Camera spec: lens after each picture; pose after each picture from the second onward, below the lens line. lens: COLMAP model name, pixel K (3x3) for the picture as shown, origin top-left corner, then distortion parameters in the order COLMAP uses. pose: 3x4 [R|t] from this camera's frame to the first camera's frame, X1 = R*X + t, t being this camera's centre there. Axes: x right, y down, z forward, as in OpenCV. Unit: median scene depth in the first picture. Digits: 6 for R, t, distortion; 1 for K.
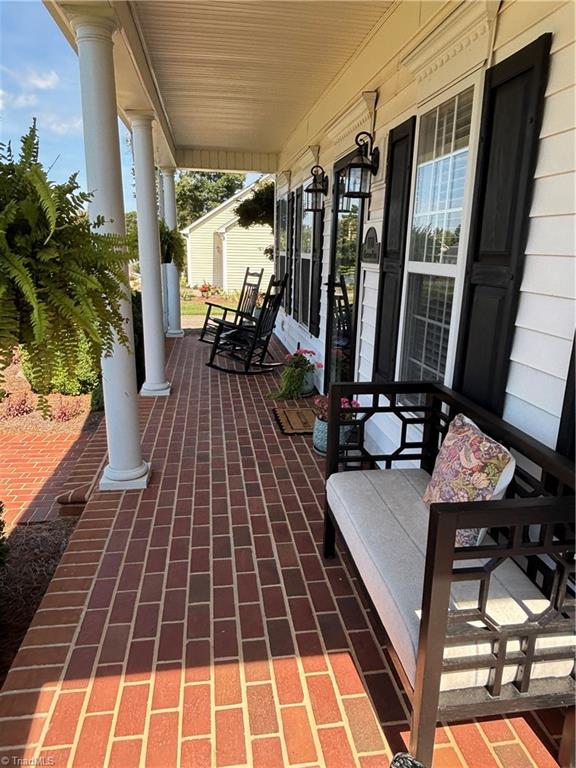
lens RADIAL K [[516.4, 0, 286.9], [0, 516.4, 384.2], [0, 0, 1]] dist [-0.026853, -0.003623]
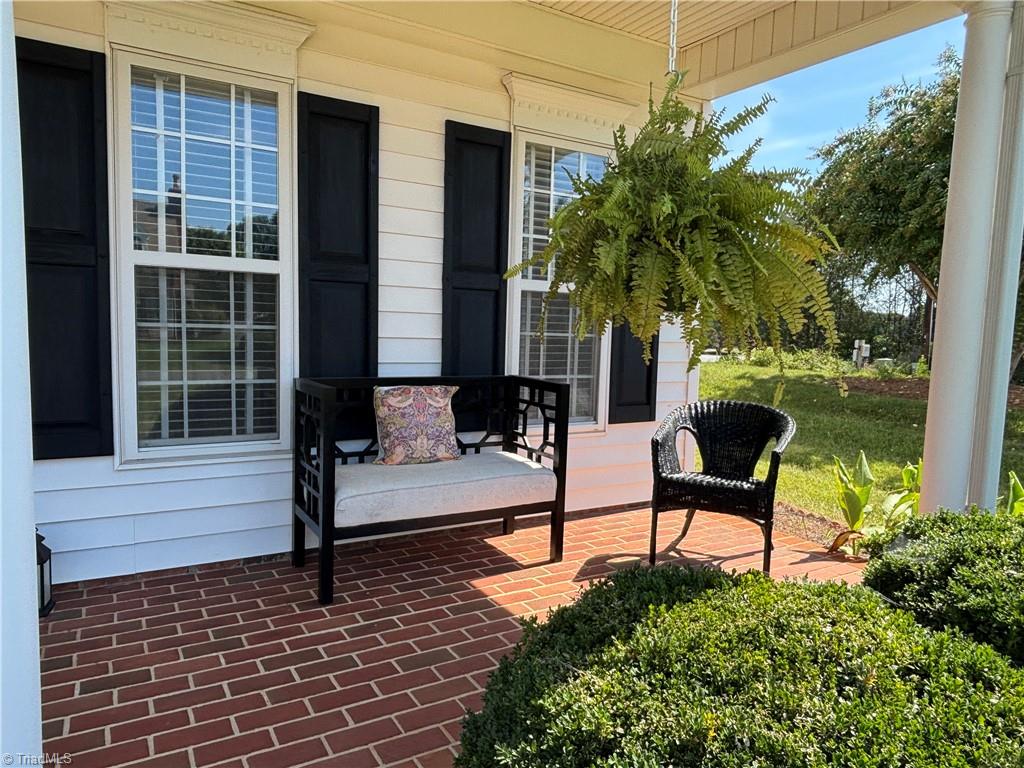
lens RADIAL K [[688.6, 0, 512.5], [0, 688.6, 383.3], [0, 0, 1]] dist [-0.026853, -0.003623]
pose [[-0.379244, -0.118624, 0.917662, -1.103584], [0.206607, 0.955853, 0.208945, -0.190338], [-0.901936, 0.268836, -0.337993, 1.100672]]
